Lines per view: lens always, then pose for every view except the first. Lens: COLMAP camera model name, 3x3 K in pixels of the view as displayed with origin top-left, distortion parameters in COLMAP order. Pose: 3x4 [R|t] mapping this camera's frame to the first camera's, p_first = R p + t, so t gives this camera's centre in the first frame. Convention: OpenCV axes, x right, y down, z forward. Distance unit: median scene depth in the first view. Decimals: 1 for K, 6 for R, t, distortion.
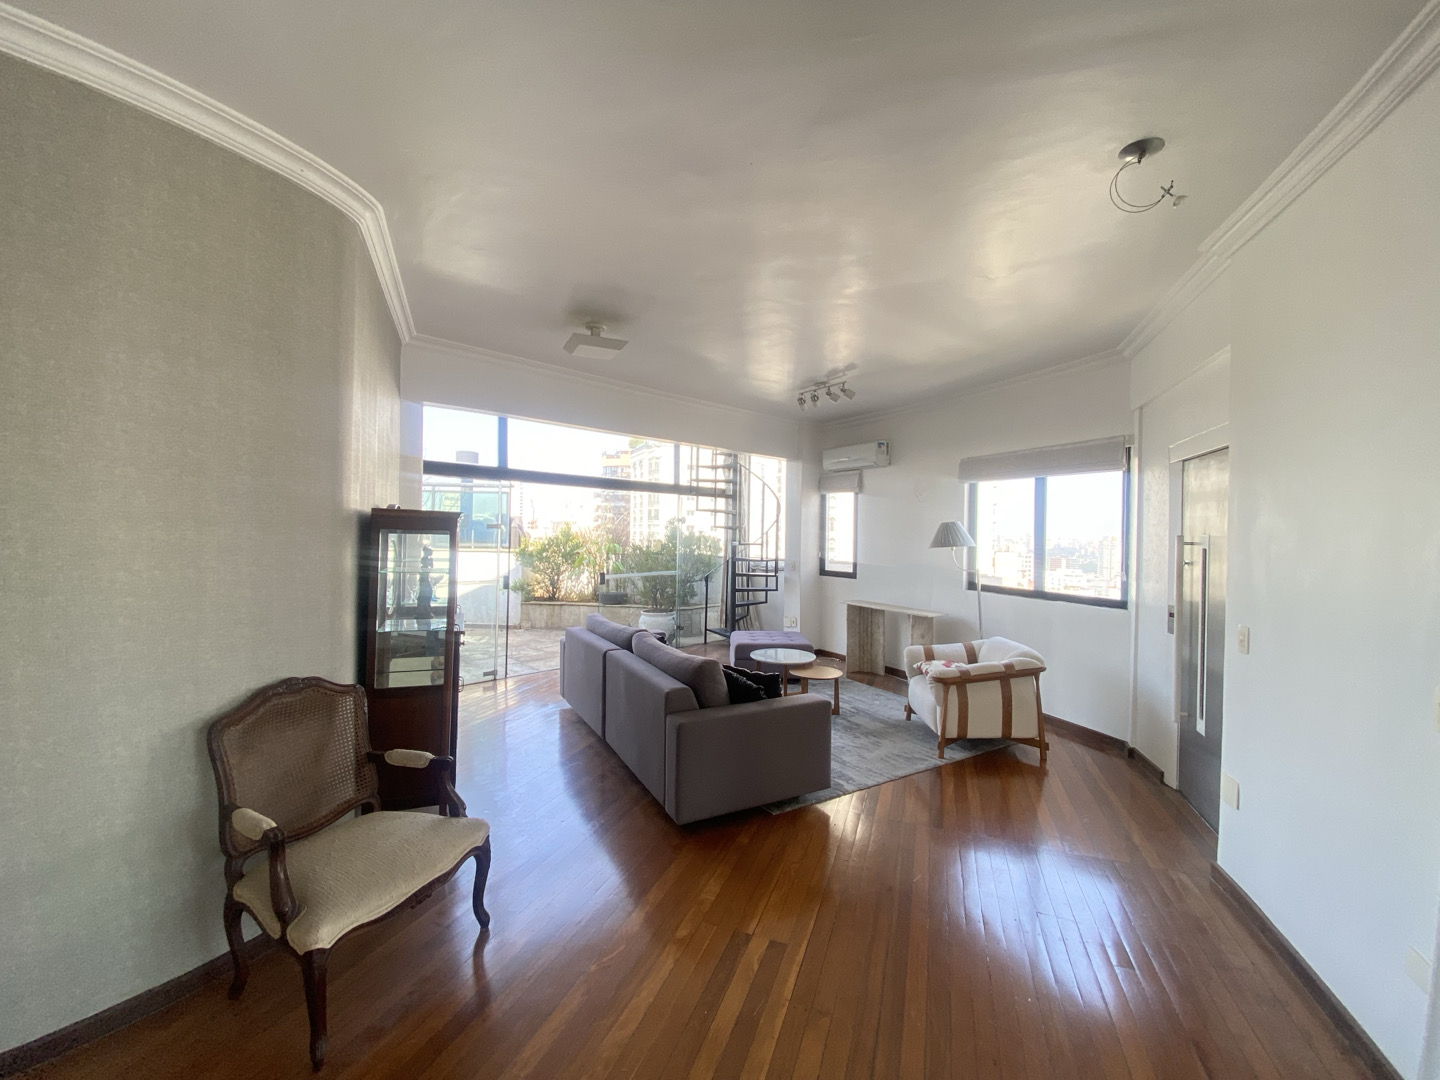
lens RADIAL K [[583.9, 0, 720.9], [0, 583.9, 536.9], [0, 0, 1]] dist [0.027411, -0.022703]
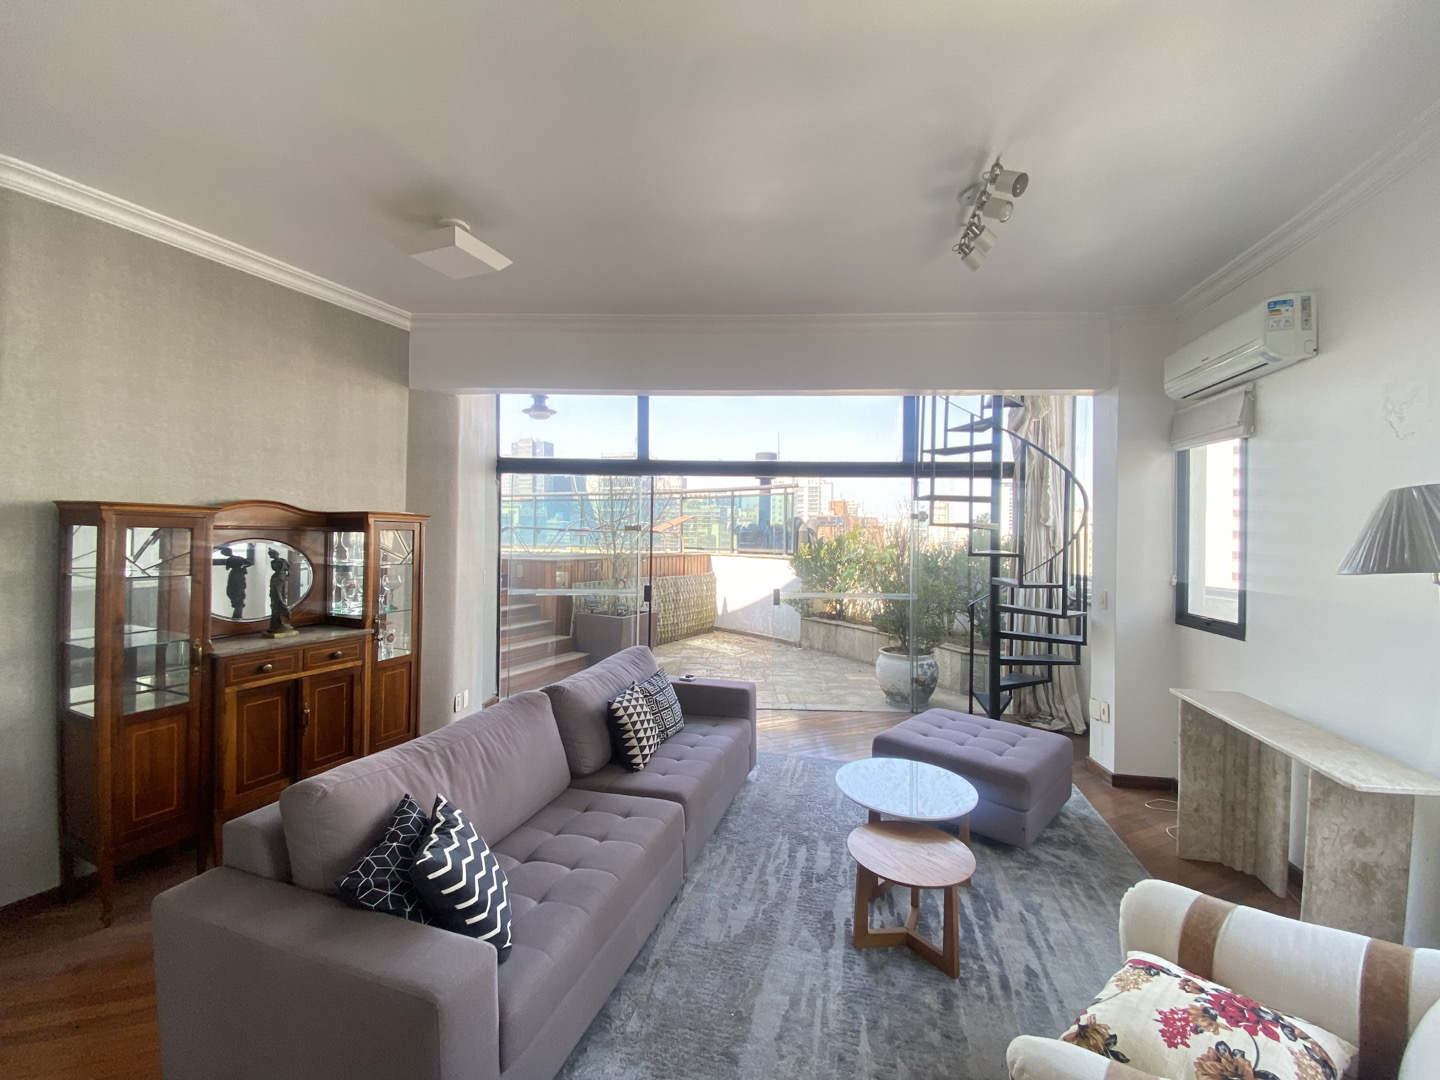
lens RADIAL K [[583.9, 0, 720.9], [0, 583.9, 536.9], [0, 0, 1]] dist [0.027411, -0.022703]
pose [[0.701965, -0.006639, -0.712181, 0.236361], [-0.000754, 0.999949, -0.010065, 0.001259], [0.712211, 0.007602, 0.701924, 0.374395]]
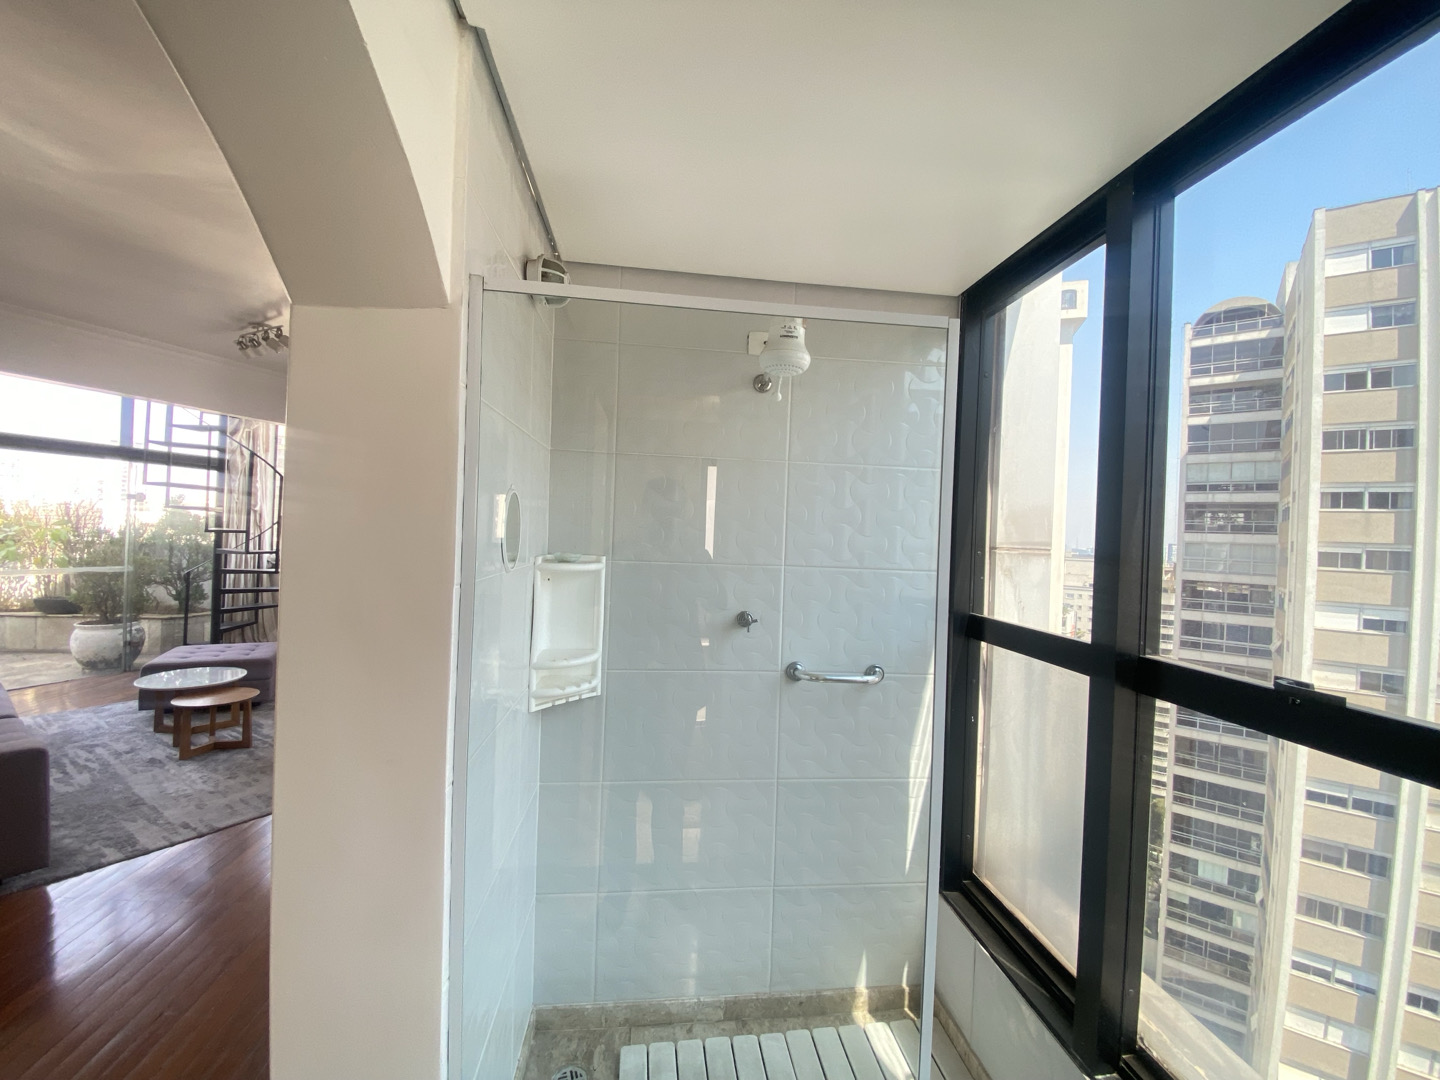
lens RADIAL K [[583.9, 0, 720.9], [0, 583.9, 536.9], [0, 0, 1]] dist [0.027411, -0.022703]
pose [[0.893814, 0.014476, 0.448204, 0.253167], [-0.019958, 0.999773, 0.007510, 0.001678], [-0.447993, -0.015657, 0.893900, 0.016746]]
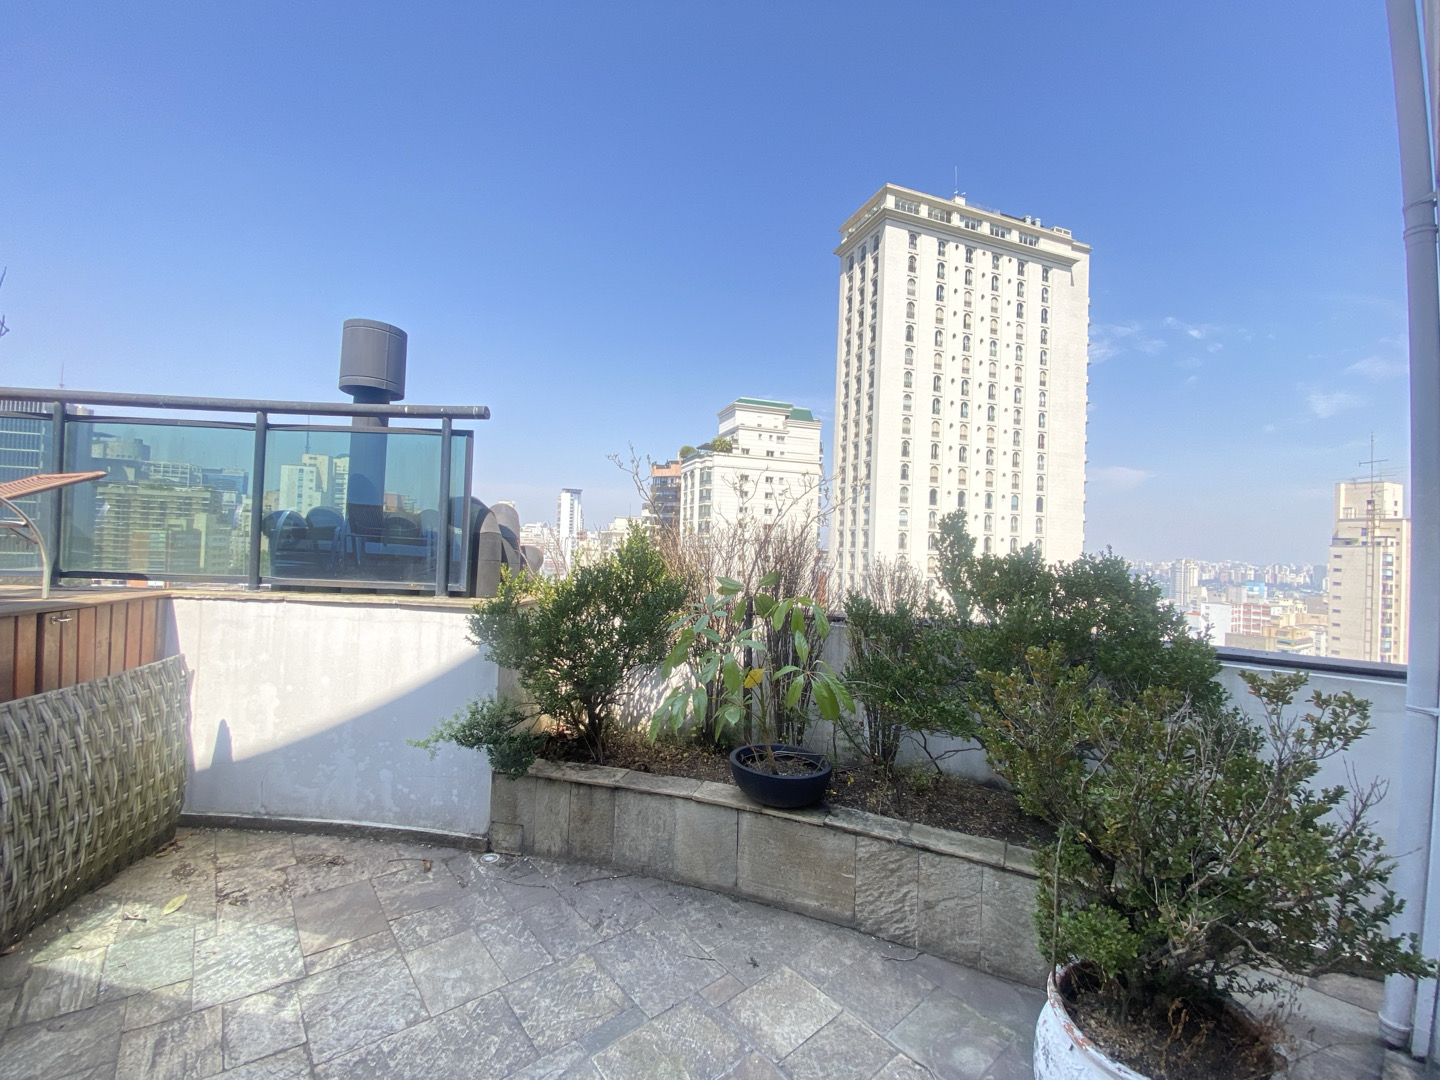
lens RADIAL K [[583.9, 0, 720.9], [0, 583.9, 536.9], [0, 0, 1]] dist [0.027411, -0.022703]
pose [[0.996791, 0.019244, -0.077704, -0.236847], [-0.021026, 0.999533, -0.022192, -0.012878], [0.077240, 0.023754, 0.996729, 0.836741]]
